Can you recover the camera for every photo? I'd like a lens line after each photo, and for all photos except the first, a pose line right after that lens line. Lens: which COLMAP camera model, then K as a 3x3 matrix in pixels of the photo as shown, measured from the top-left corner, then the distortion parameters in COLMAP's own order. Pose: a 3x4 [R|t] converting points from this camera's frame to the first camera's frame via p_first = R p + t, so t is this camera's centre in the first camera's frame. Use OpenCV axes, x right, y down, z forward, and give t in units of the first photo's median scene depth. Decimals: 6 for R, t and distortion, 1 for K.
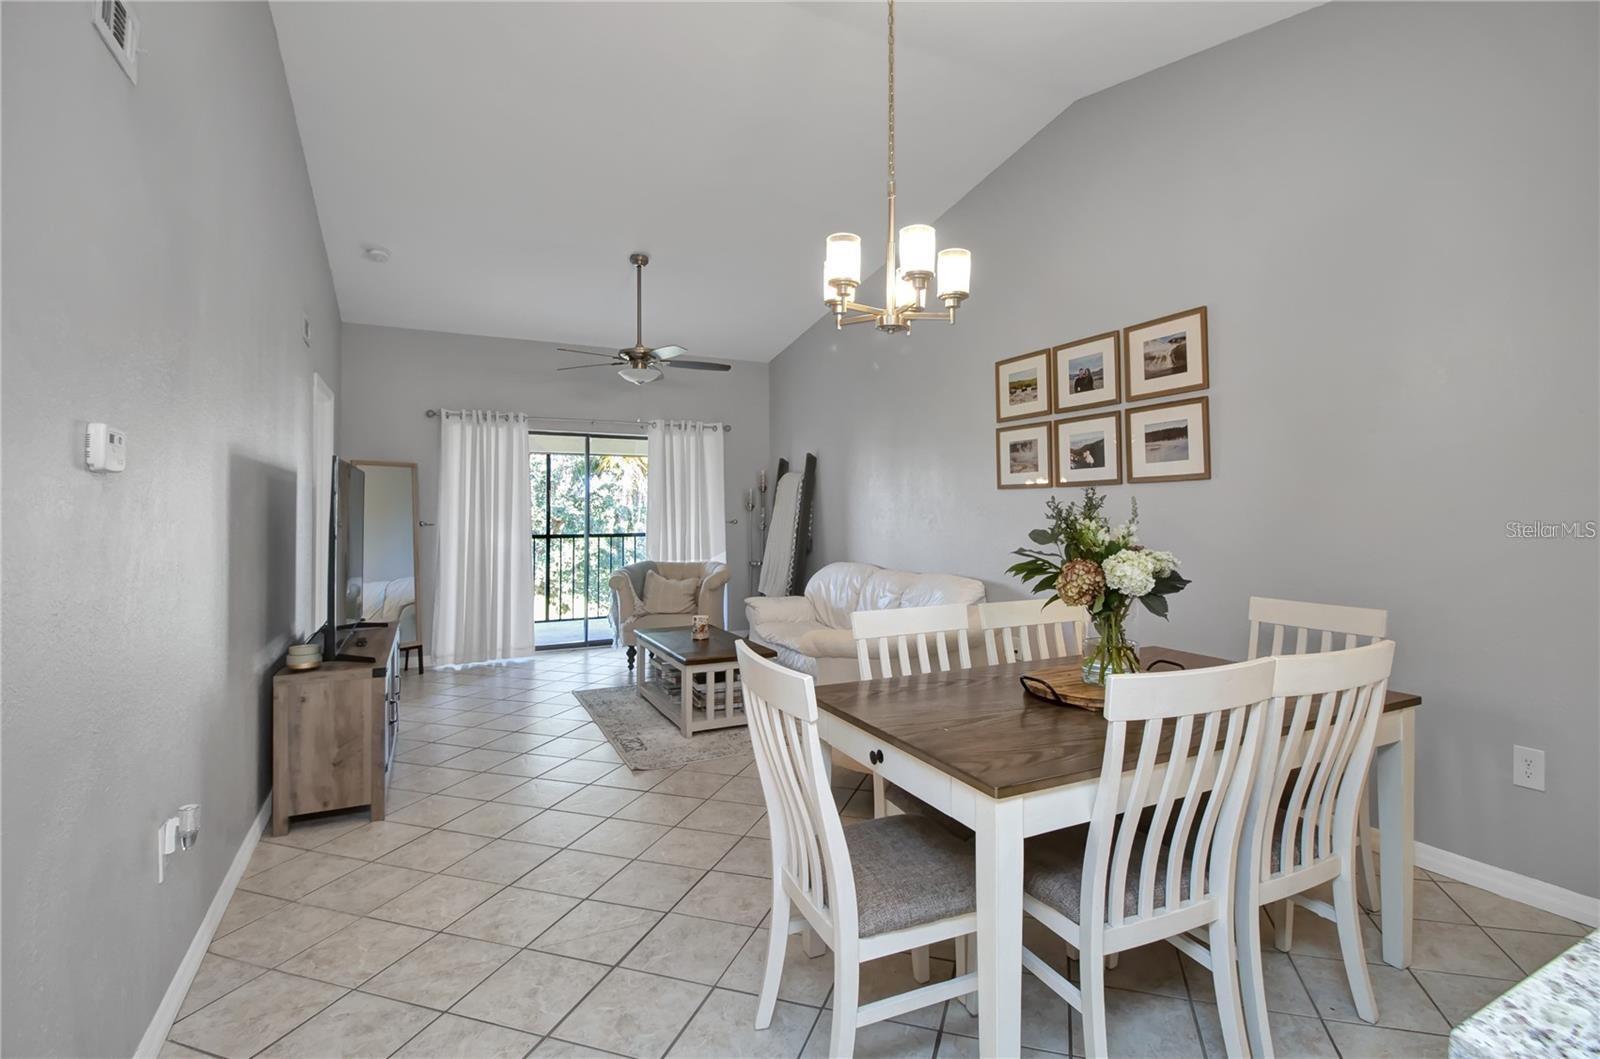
lens RADIAL K [[768.4, 0, 822.1], [0, 768.4, 499.2], [0, 0, 1]] dist [-0.004539, -0.000093]
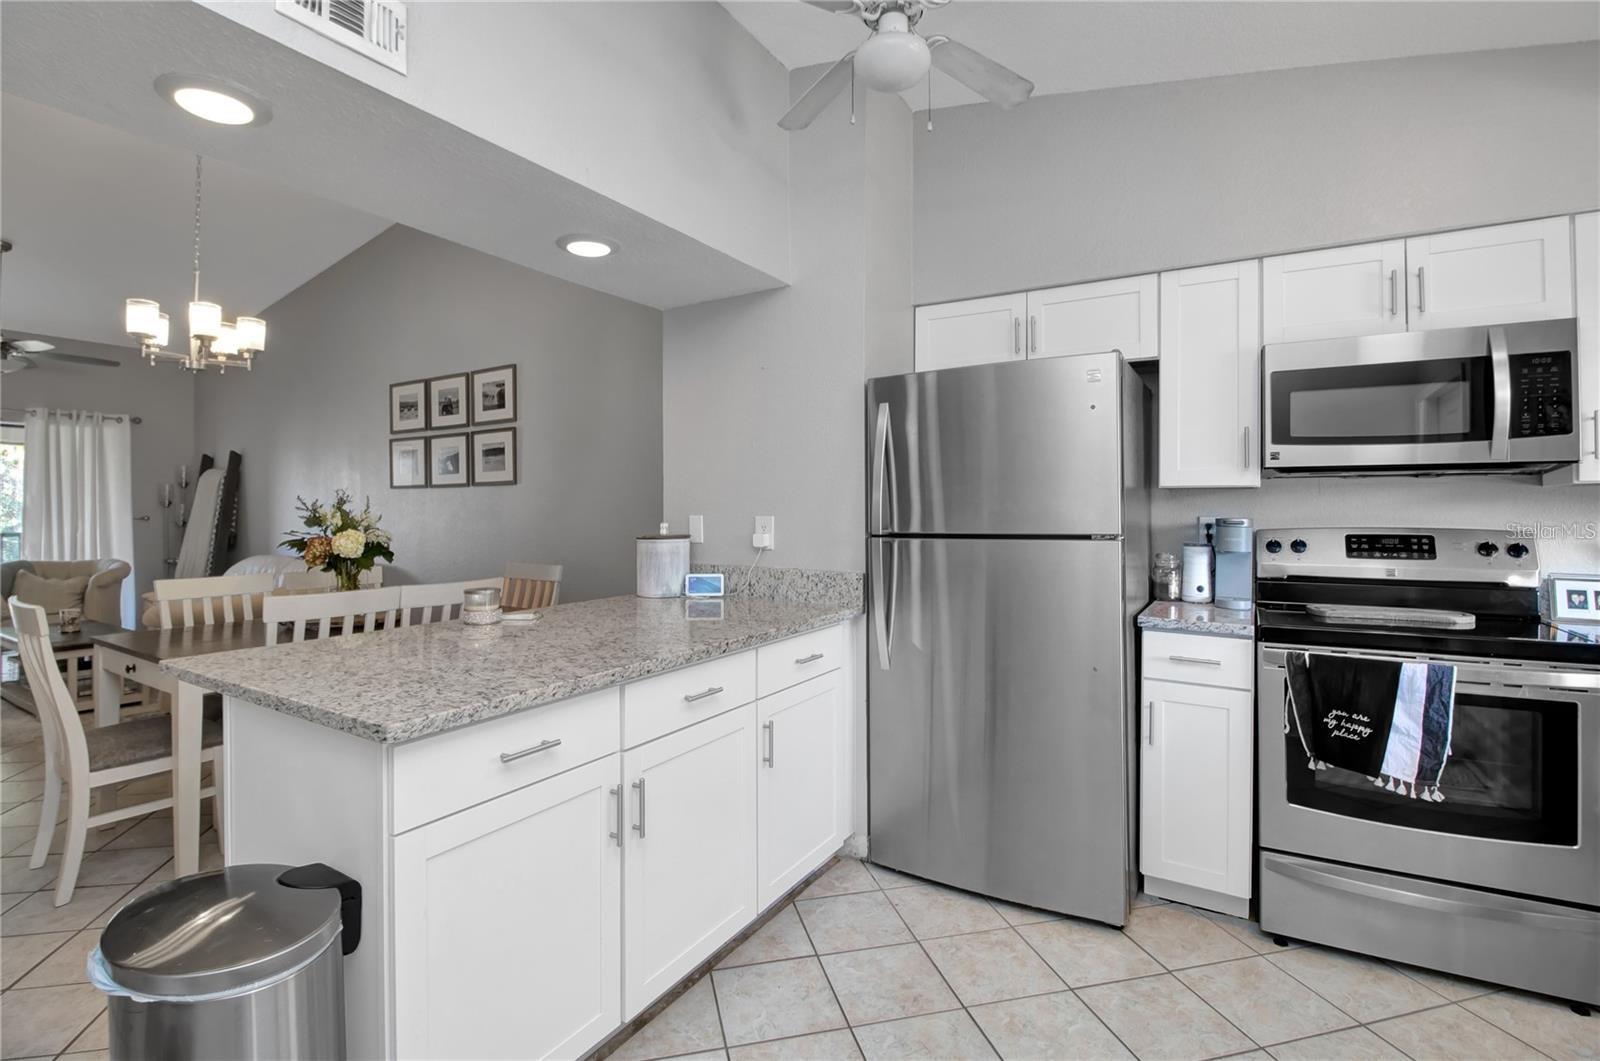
lens RADIAL K [[761.1, 0, 798.7], [0, 761.1, 505.1], [0, 0, 1]] dist [-0.000439, -0.010645]
pose [[0.862503, 0.004882, 0.506028, 0.179442], [-0.009967, 0.999923, 0.007343, -0.002775], [-0.505953, -0.011377, 0.862486, -0.370503]]
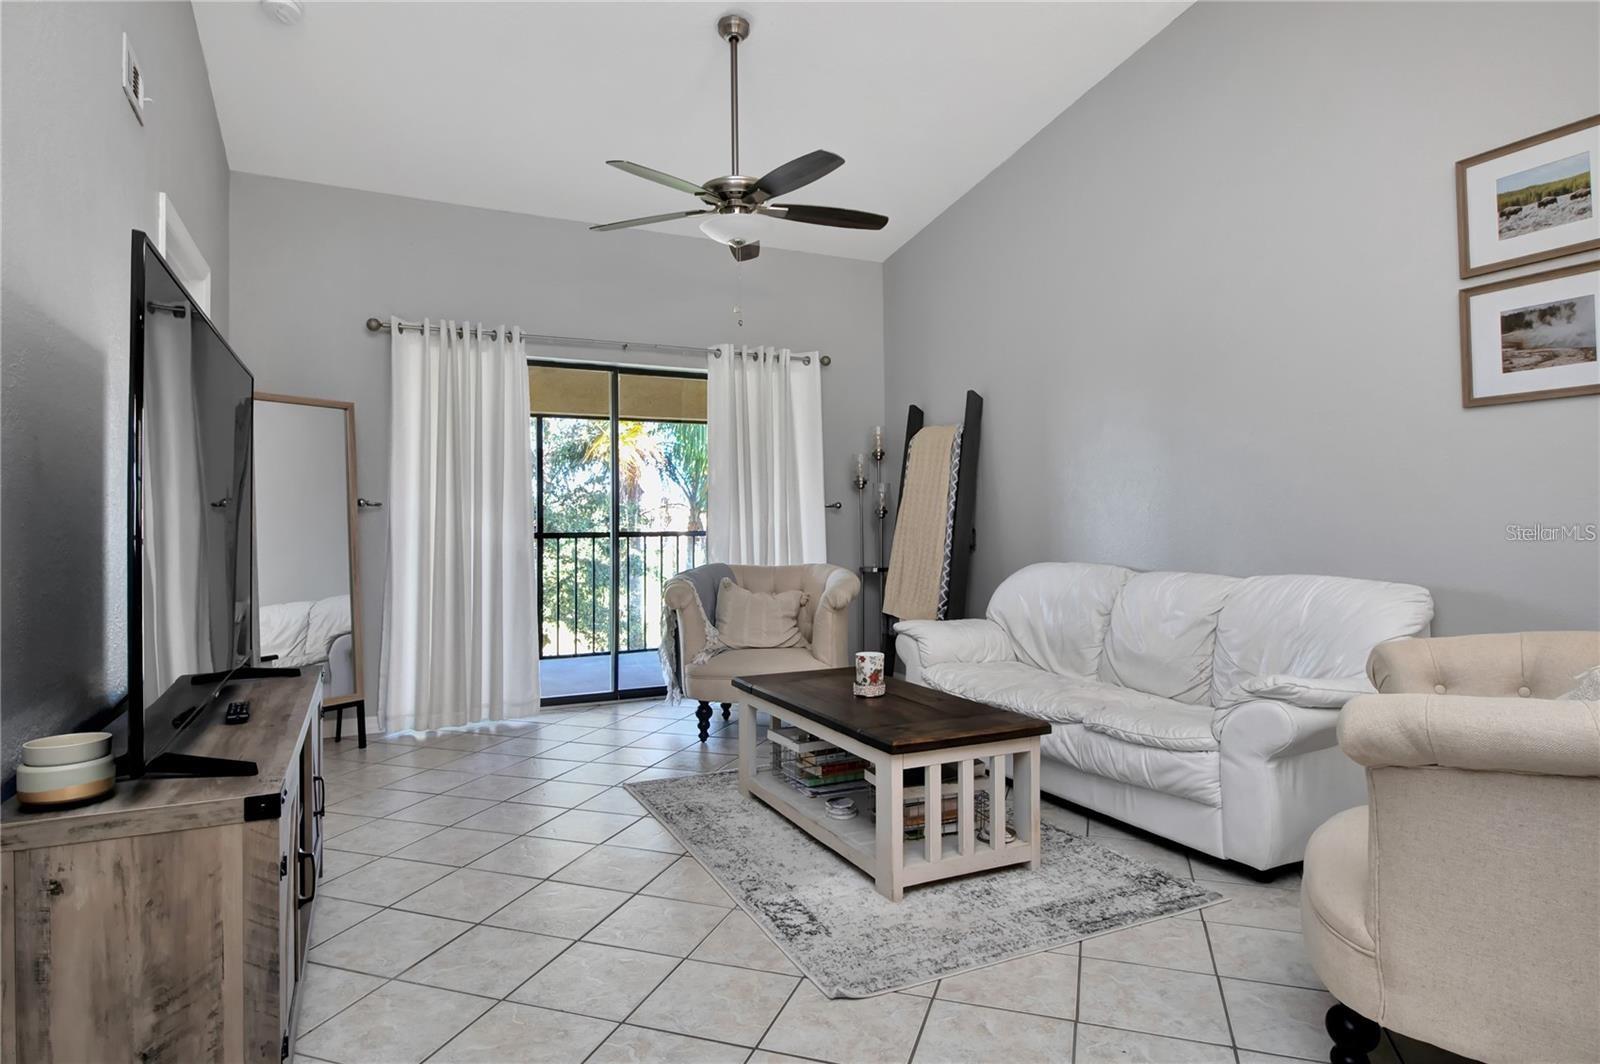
lens RADIAL K [[897.5, 0, 792.1], [0, 897.5, 517.8], [0, 0, 1]] dist [-0.002022, -0.000342]
pose [[0.999562, -0.004940, -0.029188, -0.207843], [0.005128, 0.999966, 0.006395, 0.055522], [0.029155, -0.006542, 0.999553, 0.389350]]
